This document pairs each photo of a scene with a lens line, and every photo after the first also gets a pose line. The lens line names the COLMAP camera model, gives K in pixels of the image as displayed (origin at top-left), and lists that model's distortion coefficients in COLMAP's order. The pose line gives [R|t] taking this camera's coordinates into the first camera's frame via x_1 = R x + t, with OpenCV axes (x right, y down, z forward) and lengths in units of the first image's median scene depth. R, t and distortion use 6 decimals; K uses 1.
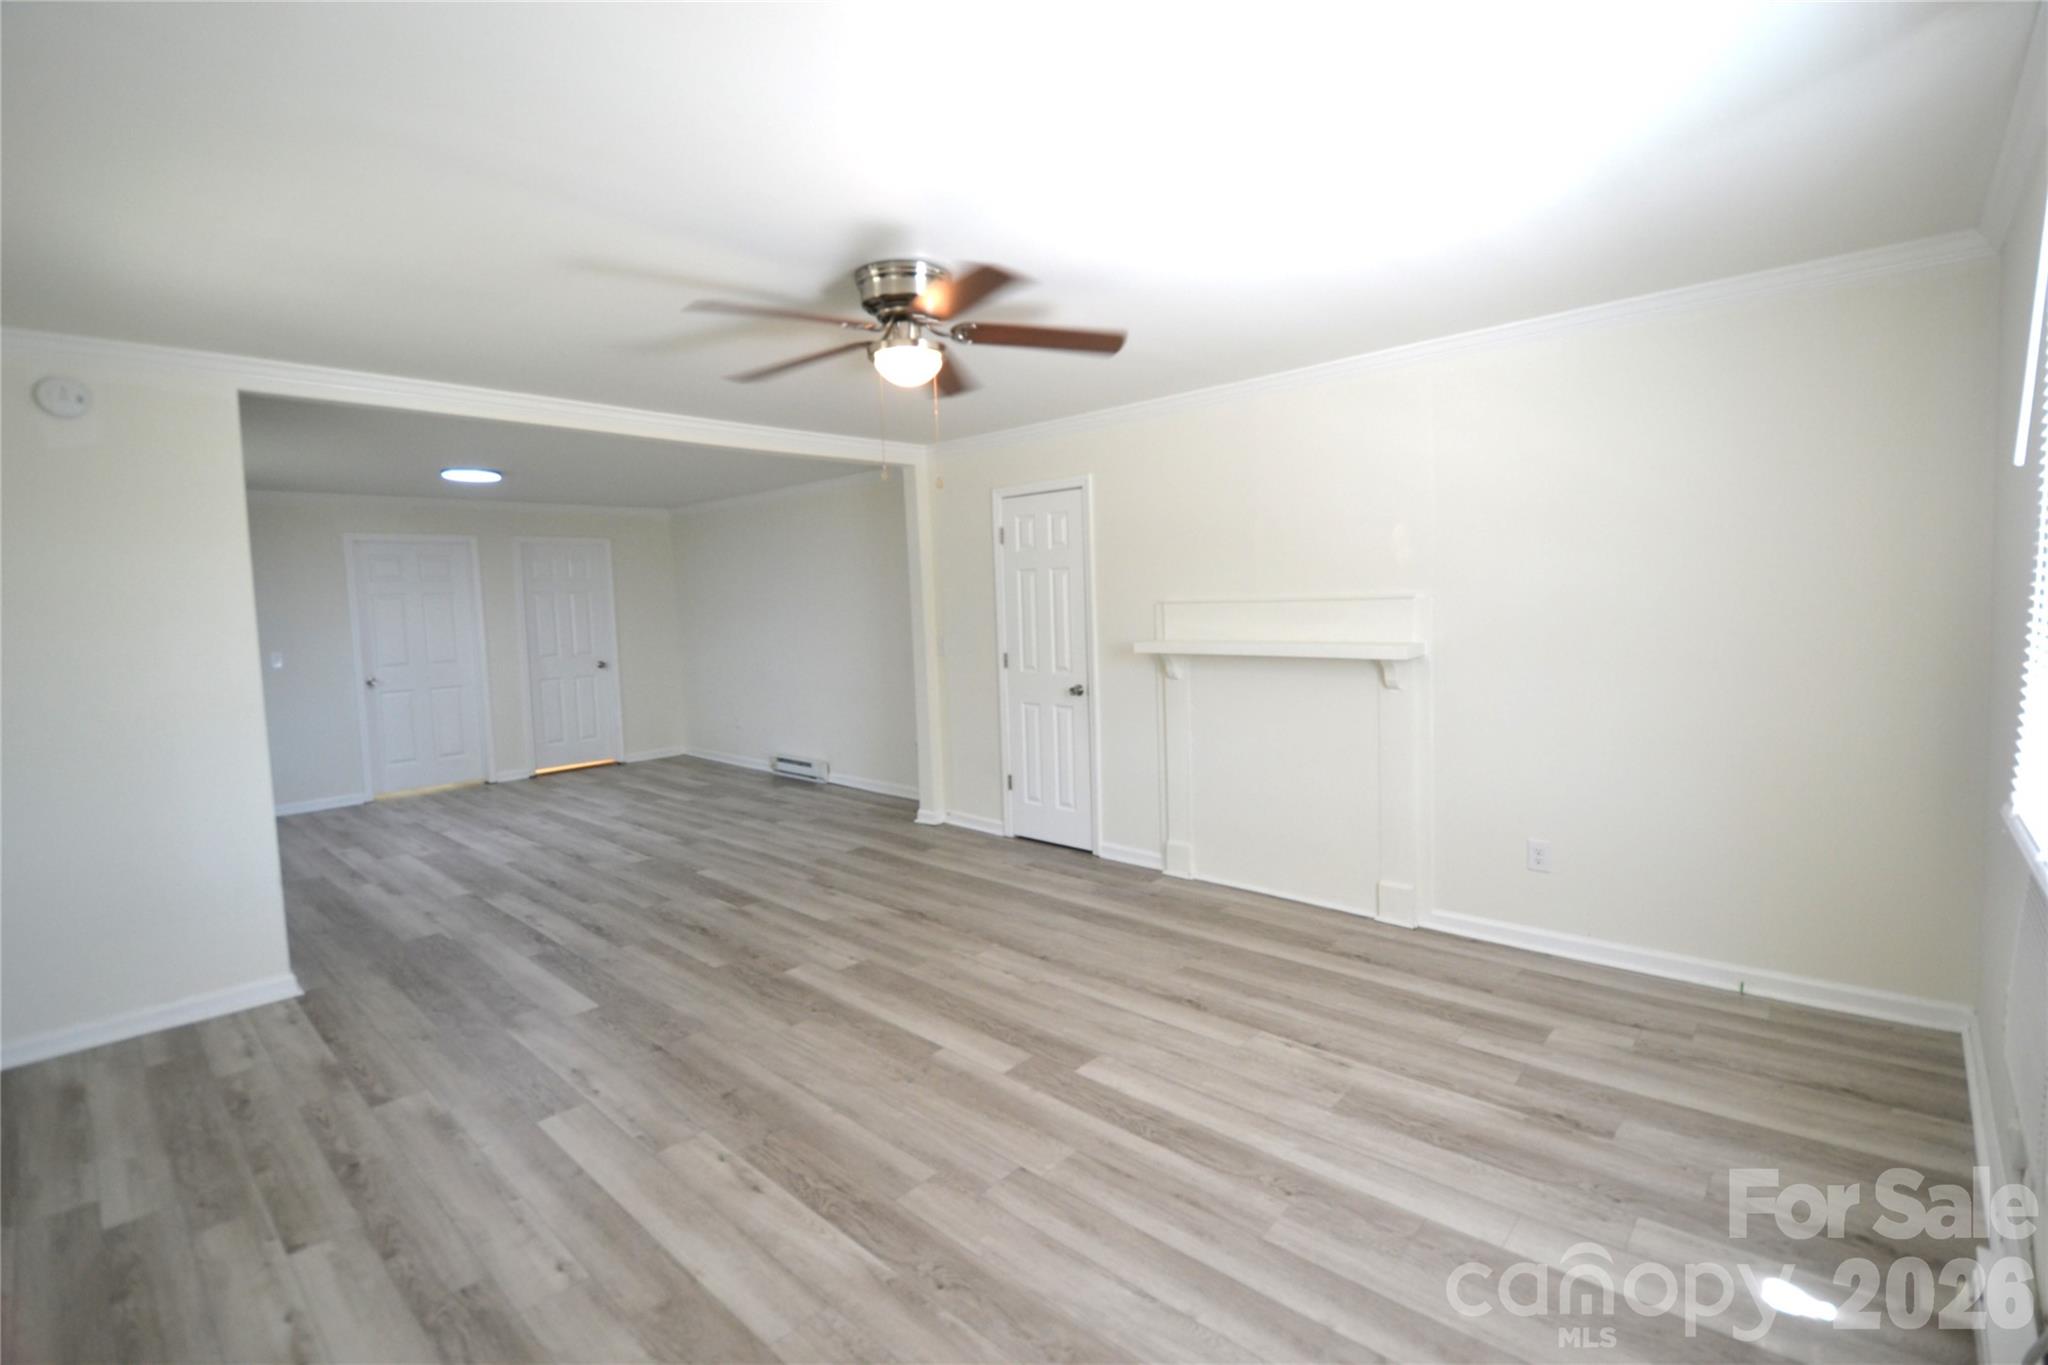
lens RADIAL K [[912.2, 0, 1027.4], [0, 912.2, 662.4], [0, 0, 1]] dist [0.023789, -0.028034]
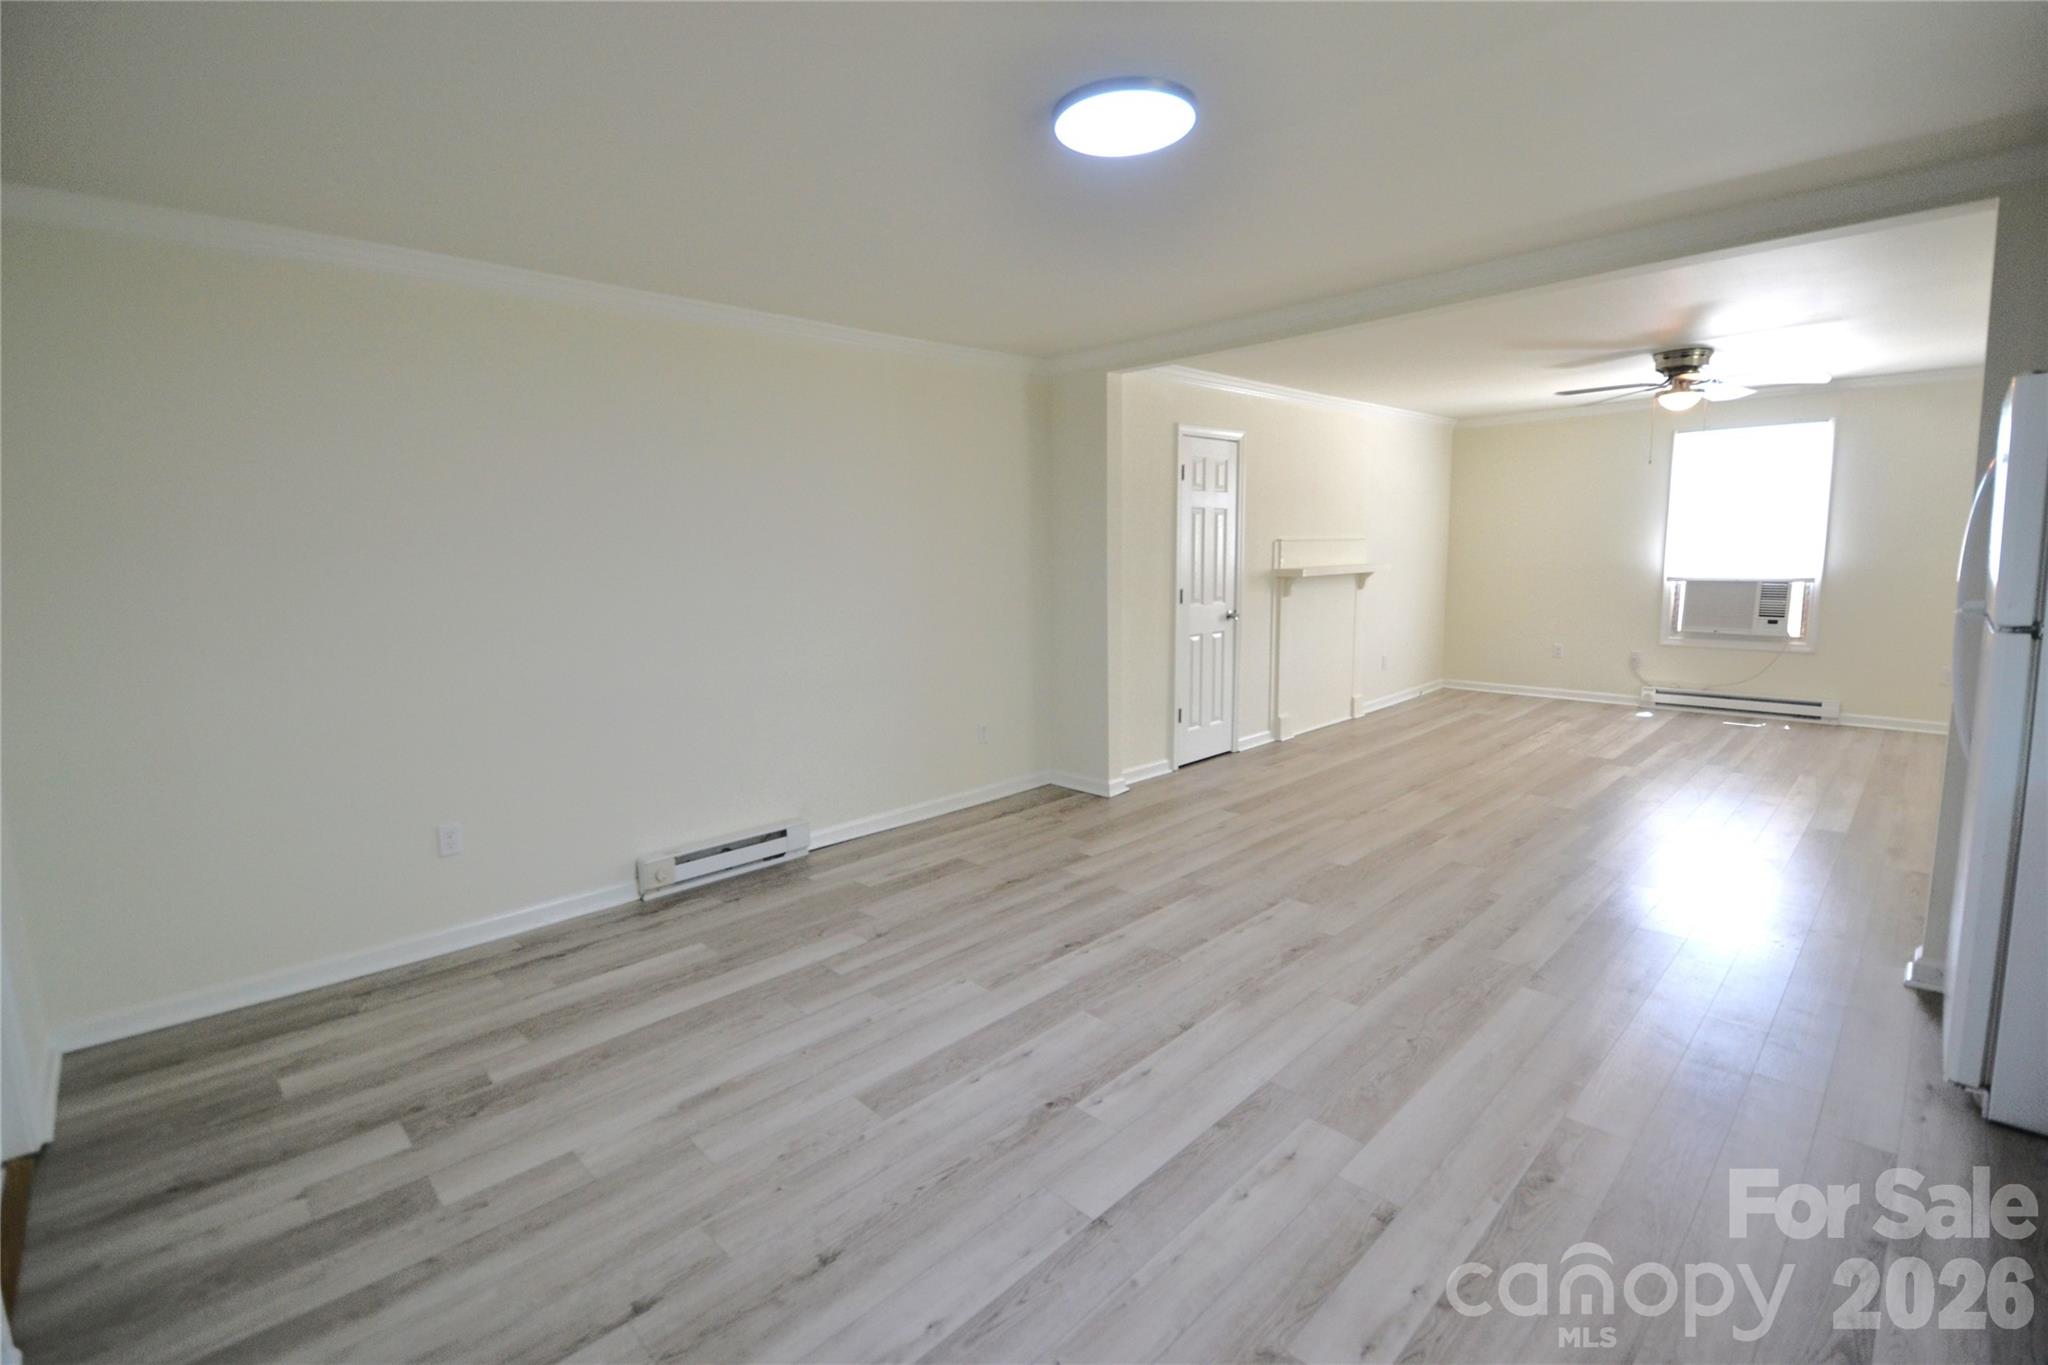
lens RADIAL K [[912.2, 0, 1027.4], [0, 912.2, 662.4], [0, 0, 1]] dist [0.023789, -0.028034]
pose [[0.053307, -0.095899, 0.993963, -1.714247], [0.087871, 0.991967, 0.090994, -0.060019], [-0.994704, 0.082490, 0.061306, 1.813770]]
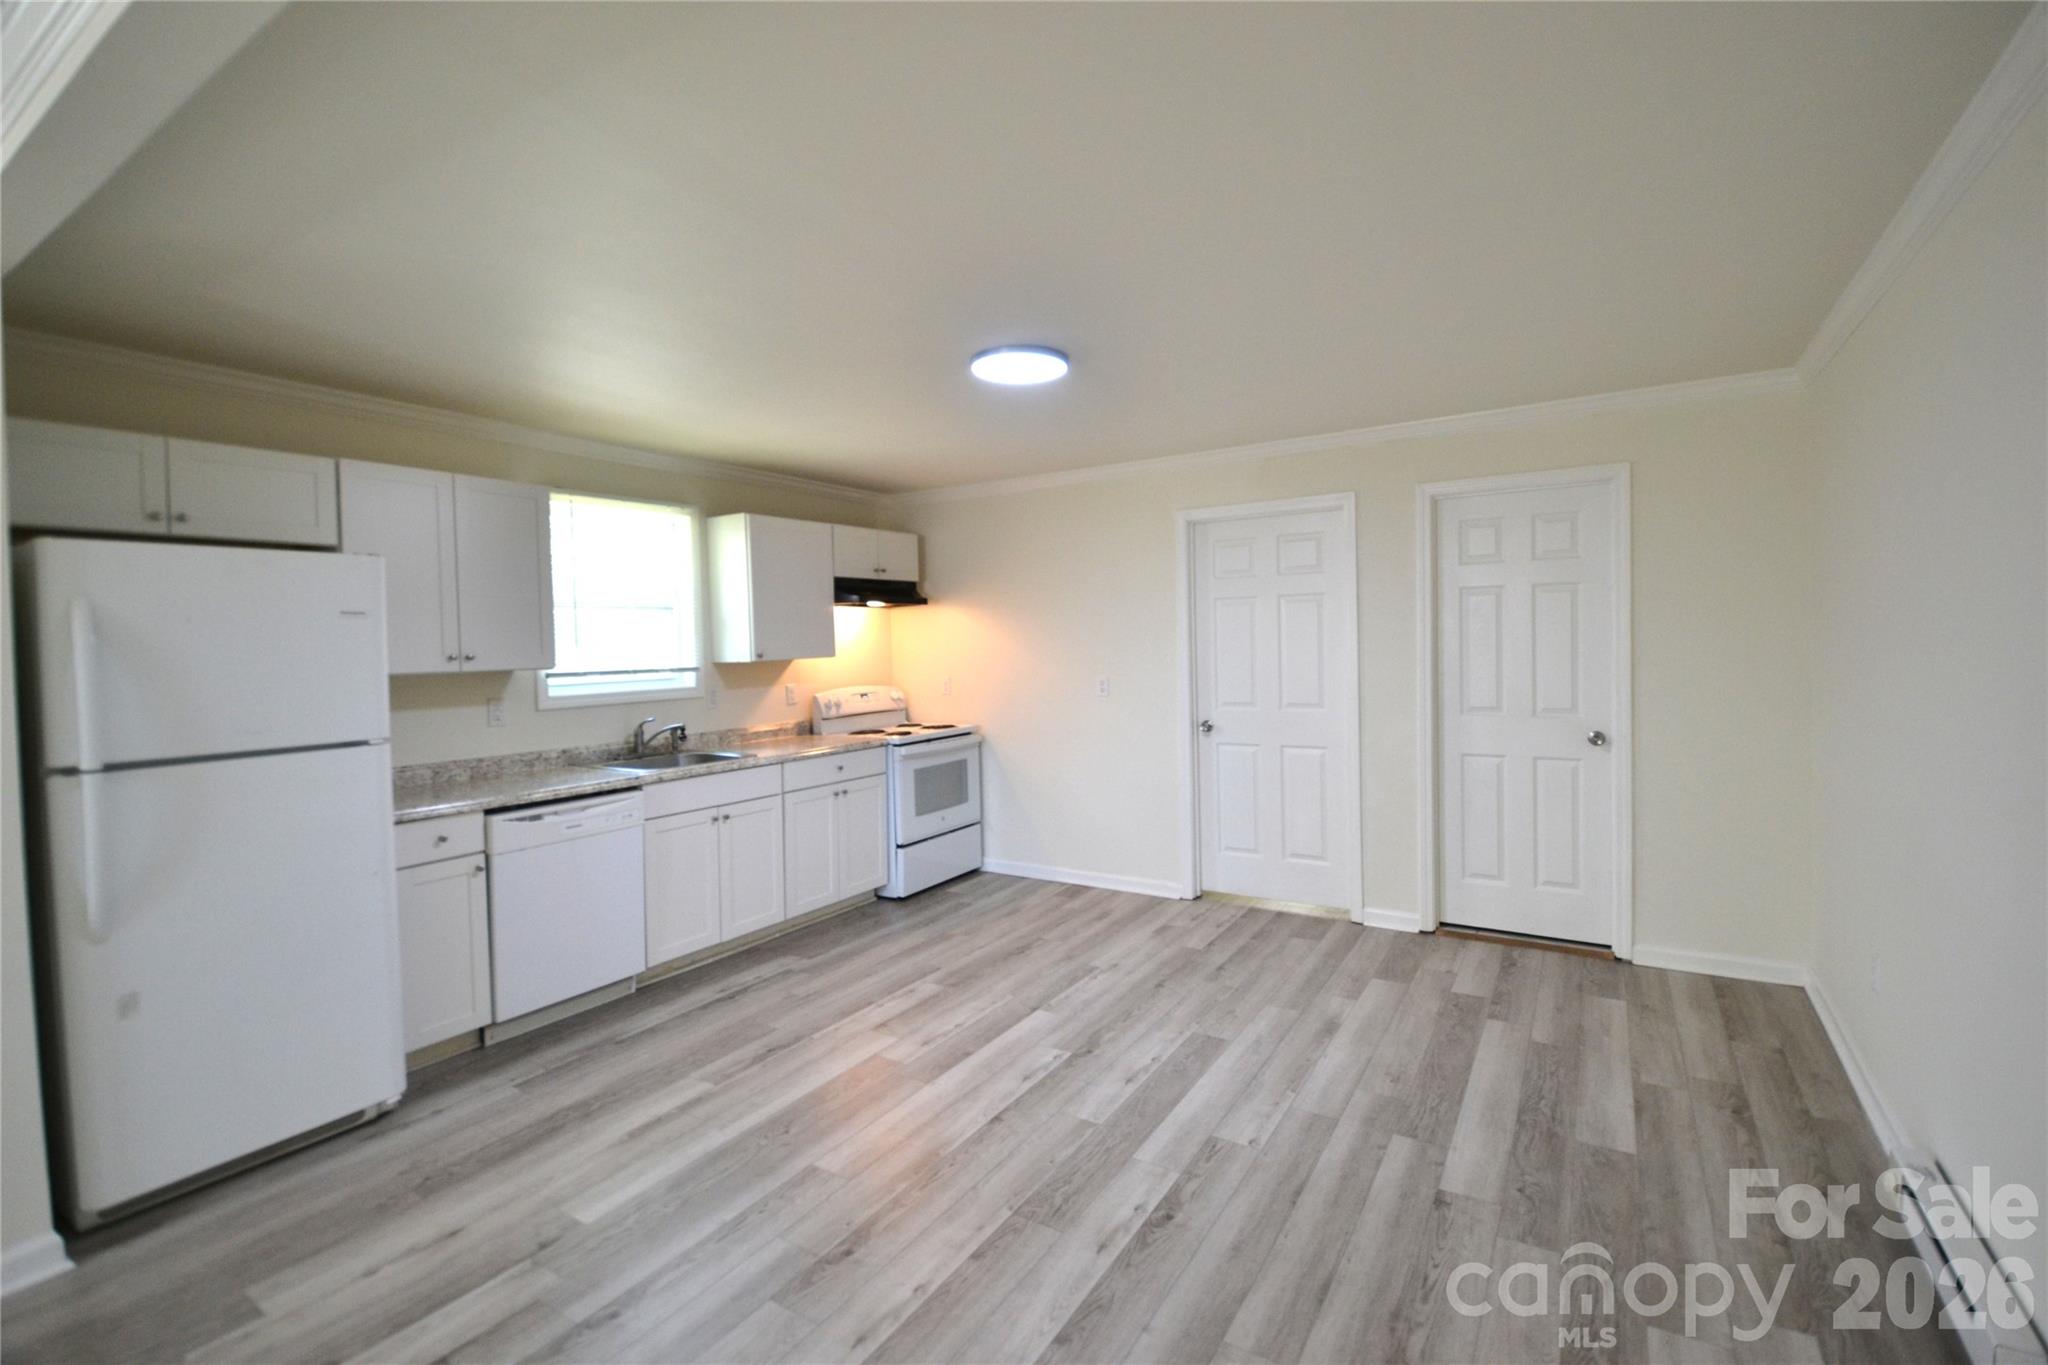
lens RADIAL K [[912.2, 0, 1027.4], [0, 912.2, 662.4], [0, 0, 1]] dist [0.023789, -0.028034]
pose [[0.182908, 0.052176, -0.981745, -0.156778], [-0.051241, 0.997739, 0.043479, -0.106493], [0.981794, 0.042353, 0.185168, 1.609848]]
